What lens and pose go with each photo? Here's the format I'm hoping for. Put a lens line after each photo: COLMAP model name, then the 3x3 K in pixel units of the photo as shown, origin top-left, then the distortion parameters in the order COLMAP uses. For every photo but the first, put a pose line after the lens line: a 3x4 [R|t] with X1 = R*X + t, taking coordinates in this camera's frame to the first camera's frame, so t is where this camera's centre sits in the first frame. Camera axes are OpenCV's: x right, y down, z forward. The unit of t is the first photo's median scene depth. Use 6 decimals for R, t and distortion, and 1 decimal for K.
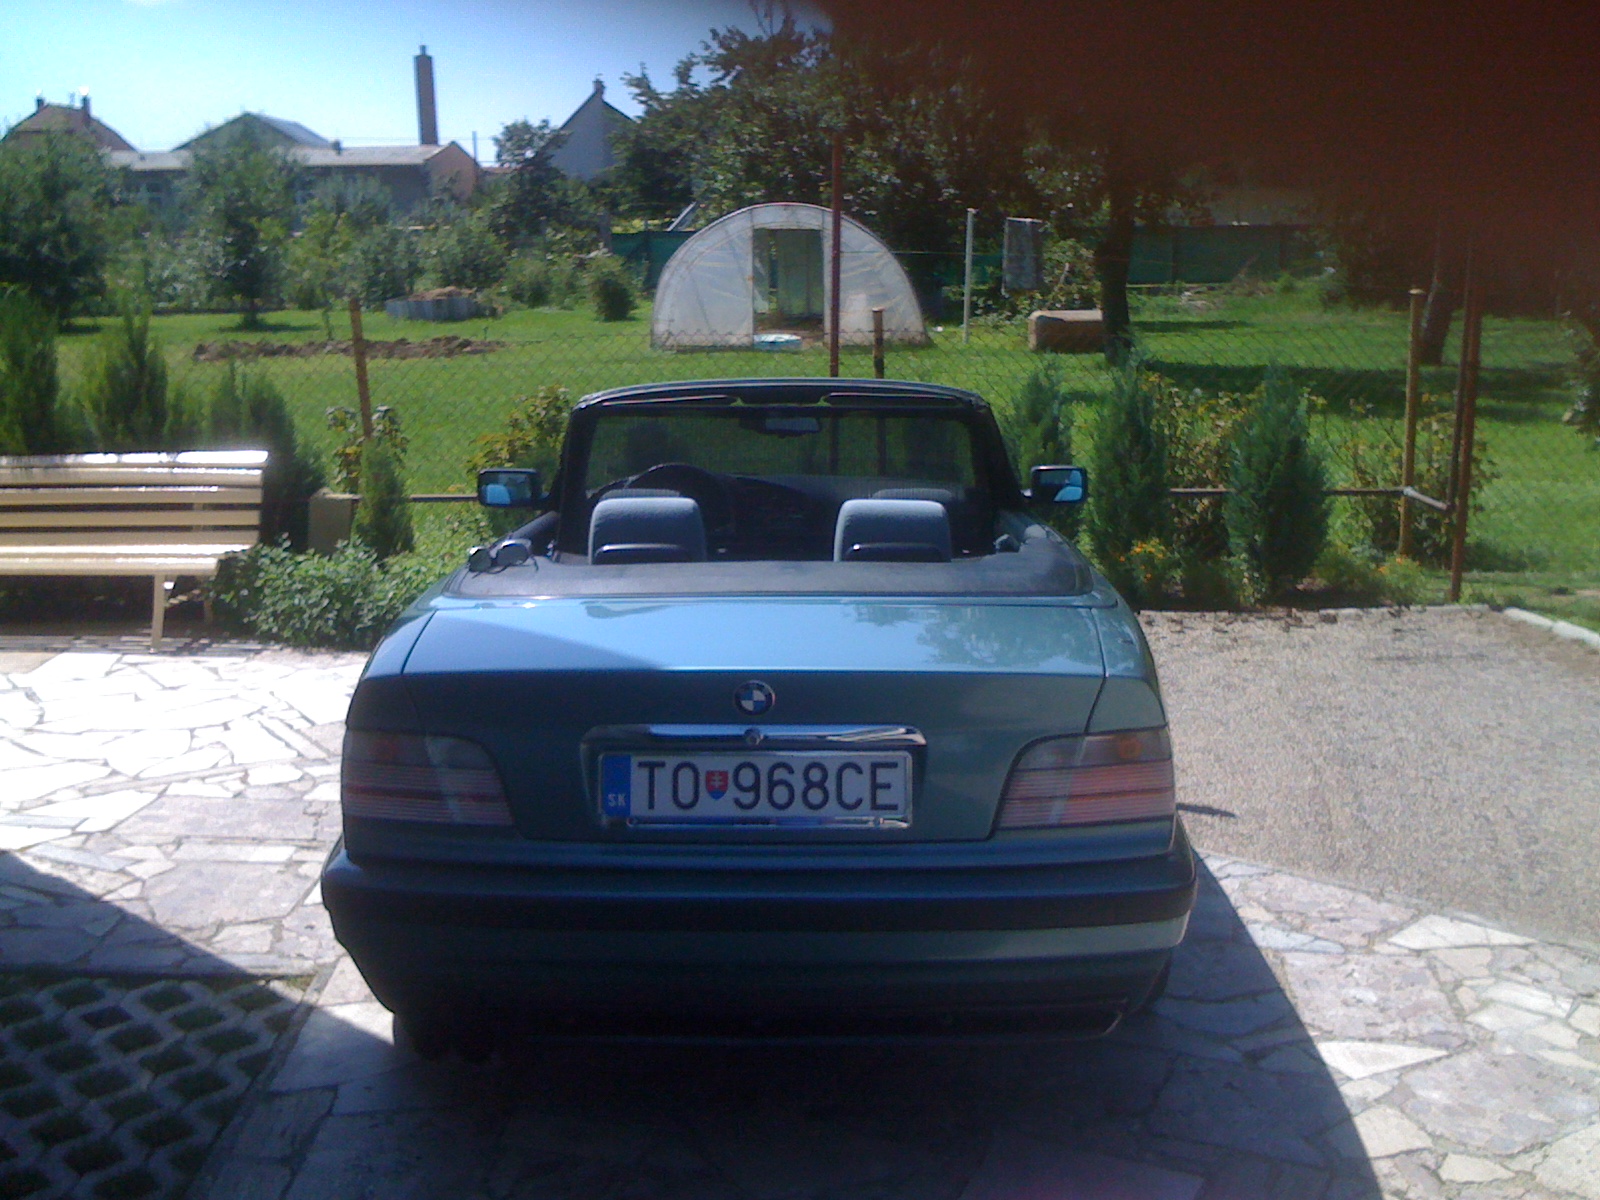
lens RADIAL K [[1802.5, 0, 800.0], [0, 1802.5, 600.0], [0, 0, 1]] dist [0.065796, -0.385631]
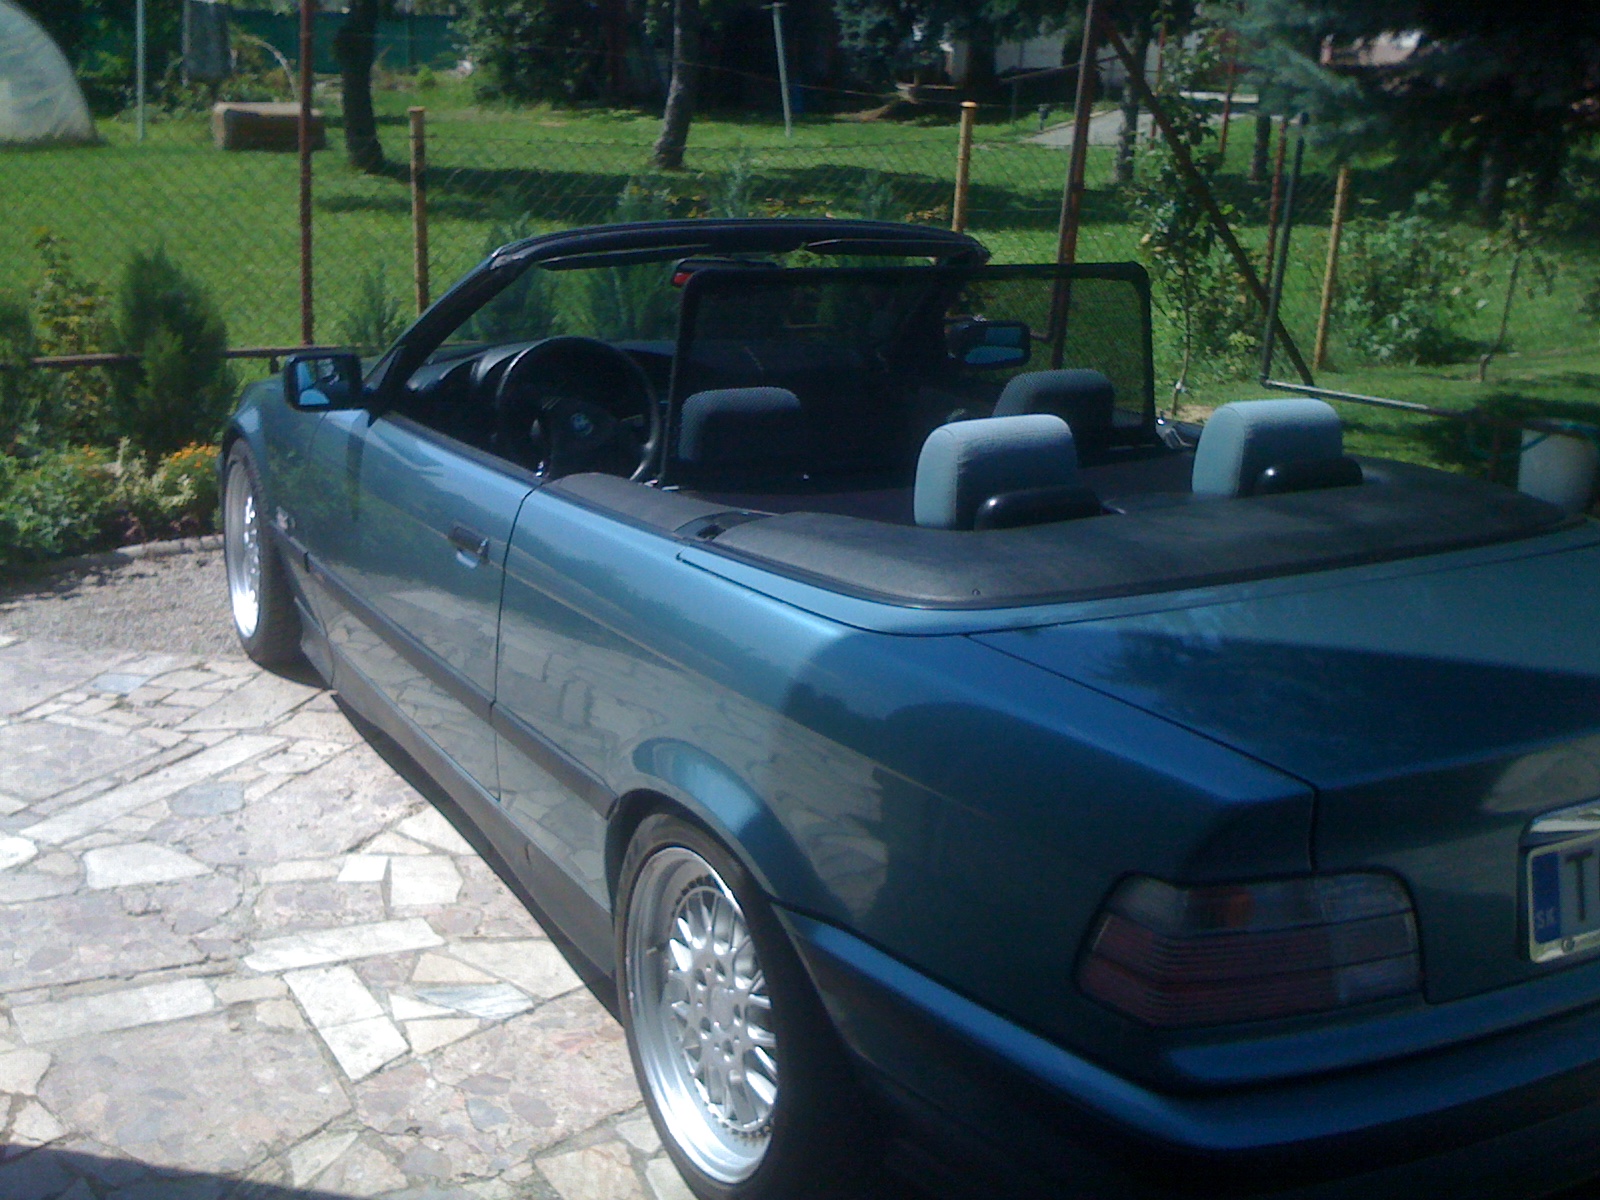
lens RADIAL K [[1802.5, 0, 800.0], [0, 1802.5, 600.0], [0, 0, 1]] dist [0.065796, -0.385631]
pose [[0.855966, -0.111488, 0.504869, -0.241131], [0.055011, 0.990570, 0.125476, -0.037421], [-0.514098, -0.079630, 0.854027, 0.216197]]
